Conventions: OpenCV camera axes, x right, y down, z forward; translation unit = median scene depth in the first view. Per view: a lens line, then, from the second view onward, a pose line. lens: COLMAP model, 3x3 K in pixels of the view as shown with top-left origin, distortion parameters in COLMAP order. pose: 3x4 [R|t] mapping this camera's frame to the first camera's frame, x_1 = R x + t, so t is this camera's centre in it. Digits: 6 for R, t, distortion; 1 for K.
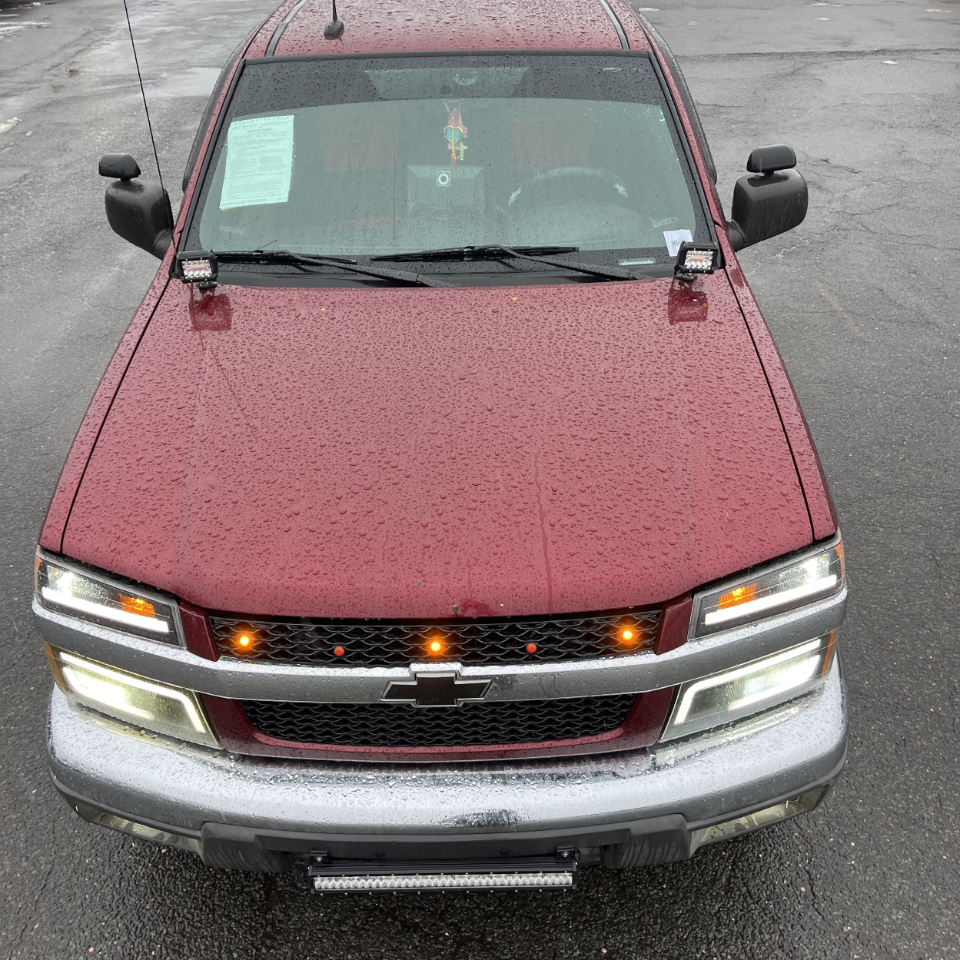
lens RADIAL K [[977.7, 0, 486.3], [0, 977.7, 477.0], [0, 0, 1]] dist [0.045416, -0.037135]
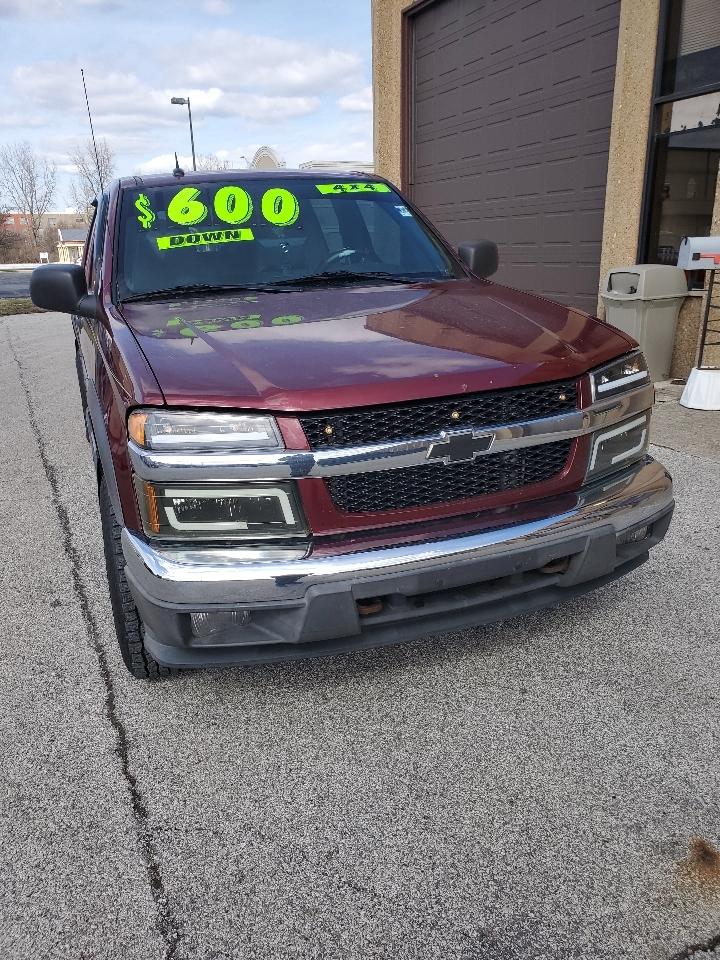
lens RADIAL K [[755.8, 0, 356.1], [0, 755.8, 464.1], [0, 0, 1]] dist [0.024968, -0.001147]
pose [[0.936835, -0.134908, 0.322708, -0.538890], [0.215724, 0.949105, -0.229483, 0.445974], [-0.275325, 0.284603, 0.918258, 0.013030]]
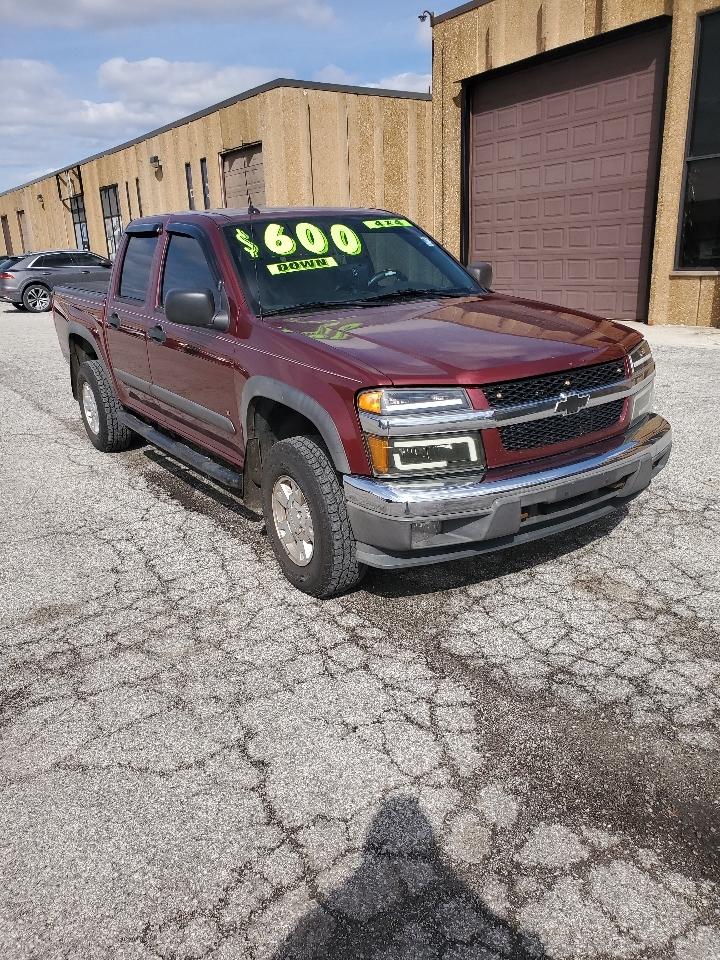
lens RADIAL K [[711.9, 0, 360.0], [0, 711.9, 480.0], [0, 0, 1]] dist [0.087856, -0.118106]
pose [[0.840250, -0.201932, 0.503194, -1.246078], [0.321217, 0.933056, -0.161942, 0.464396], [-0.436807, 0.297706, 0.848864, -0.111200]]
